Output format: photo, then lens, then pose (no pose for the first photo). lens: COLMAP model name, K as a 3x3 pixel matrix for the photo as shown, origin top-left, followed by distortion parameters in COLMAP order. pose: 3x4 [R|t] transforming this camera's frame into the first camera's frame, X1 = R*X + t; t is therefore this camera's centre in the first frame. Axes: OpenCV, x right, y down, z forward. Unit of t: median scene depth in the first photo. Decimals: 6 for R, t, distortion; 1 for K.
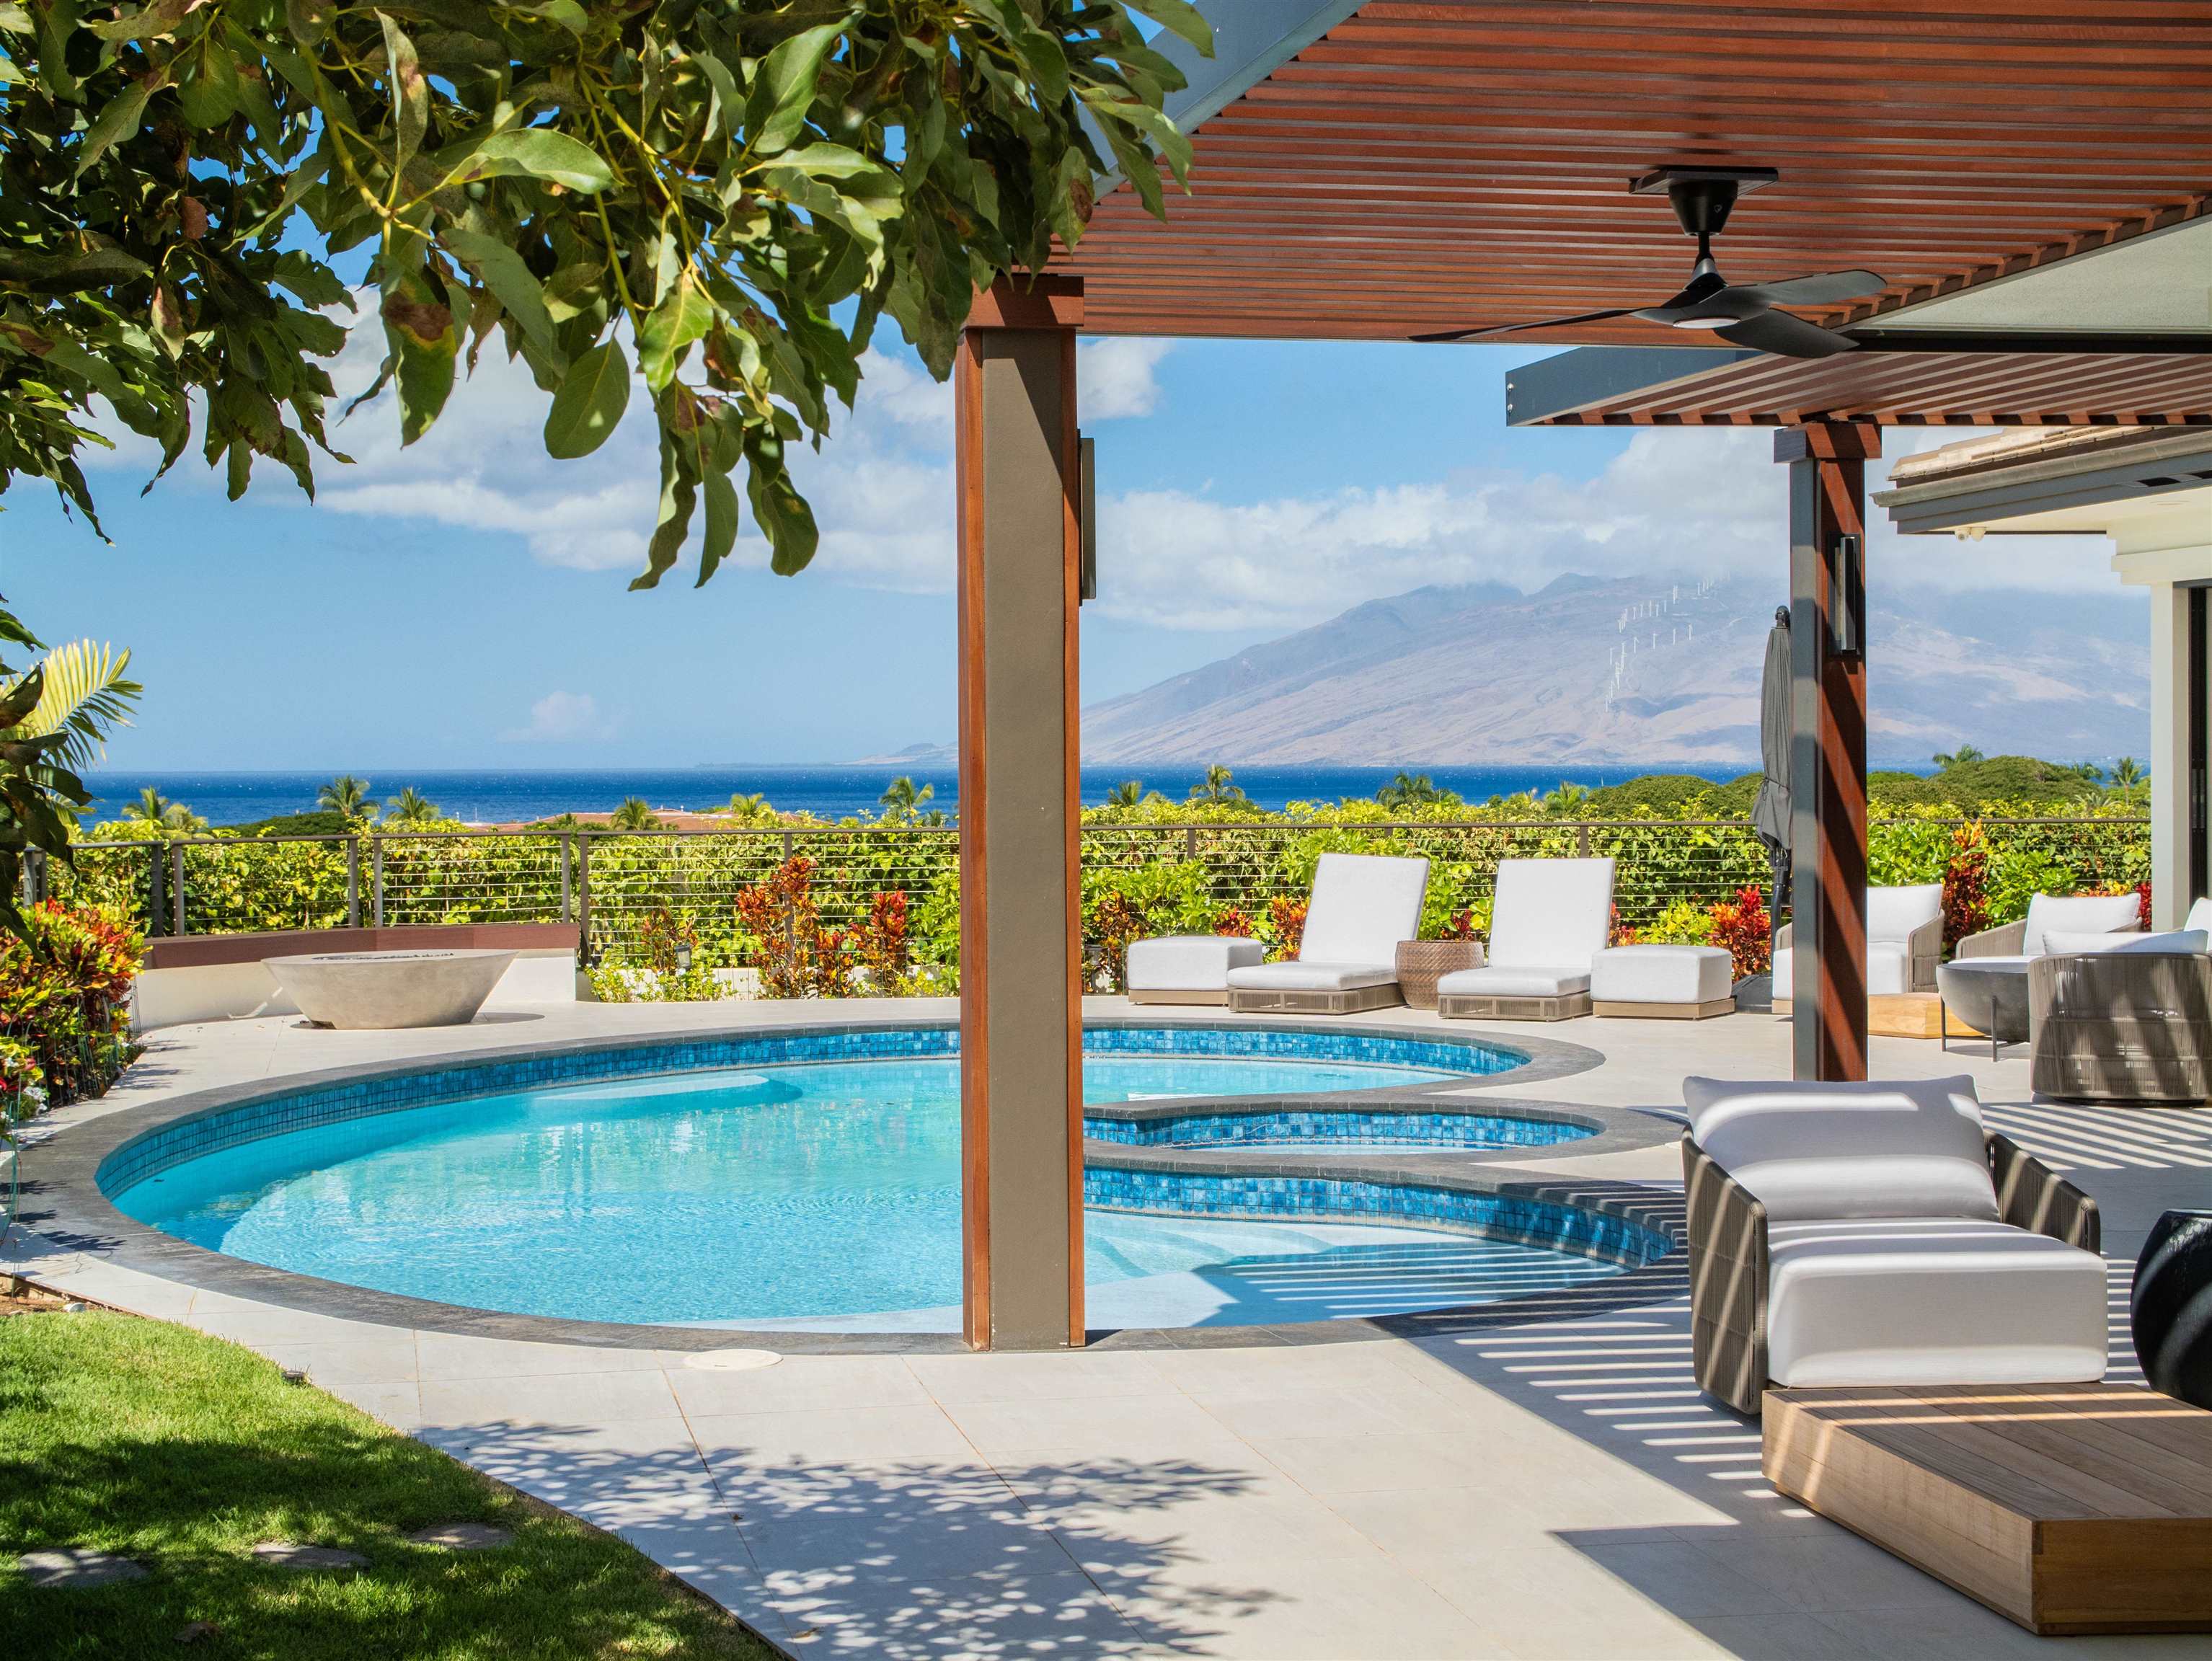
lens RADIAL K [[3781.9, 0, 1108.3], [0, 3781.9, 815.4], [0, 0, 1]] dist [-0.037864, 0.000000]
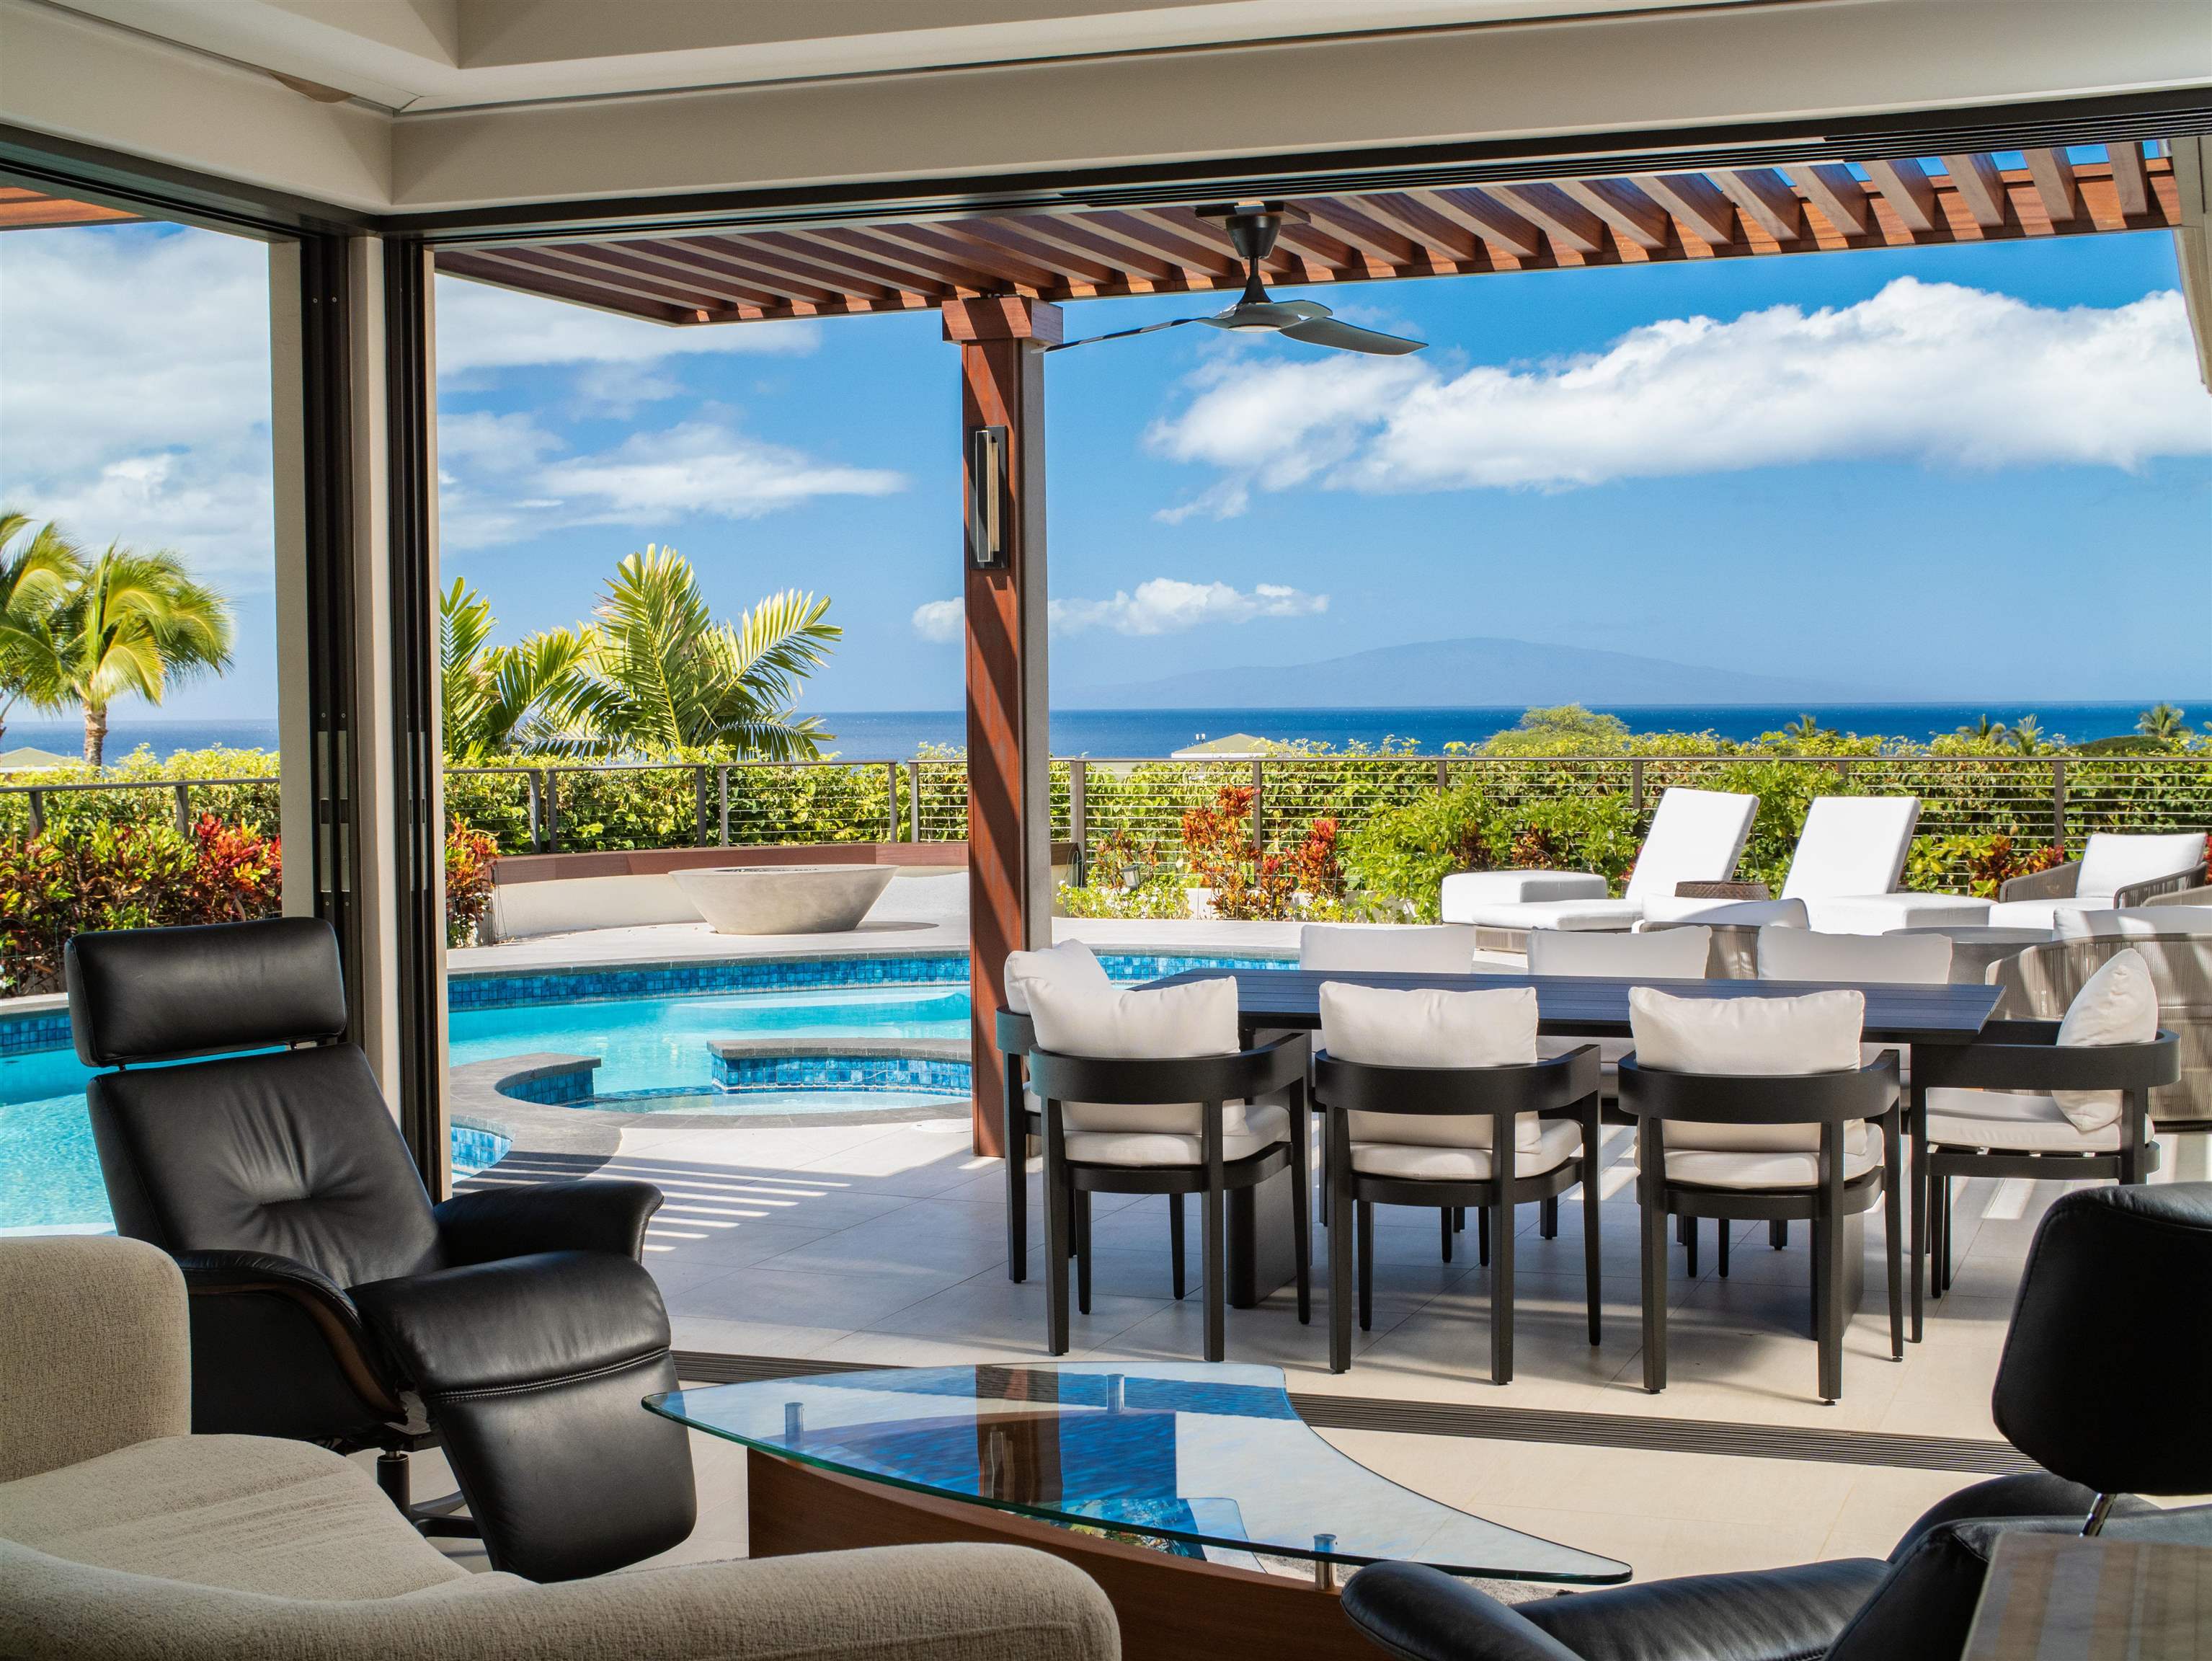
lens RADIAL K [[3173.2, 0, 1105.6], [0, 3173.2, 827.9], [0, 0, 1]] dist [-0.126297, 0.000000]
pose [[0.851966, 0.018934, -0.523255, 0.387929], [-0.003858, 0.999546, 0.029886, -0.003358], [0.523584, -0.023443, 0.851652, 0.260073]]
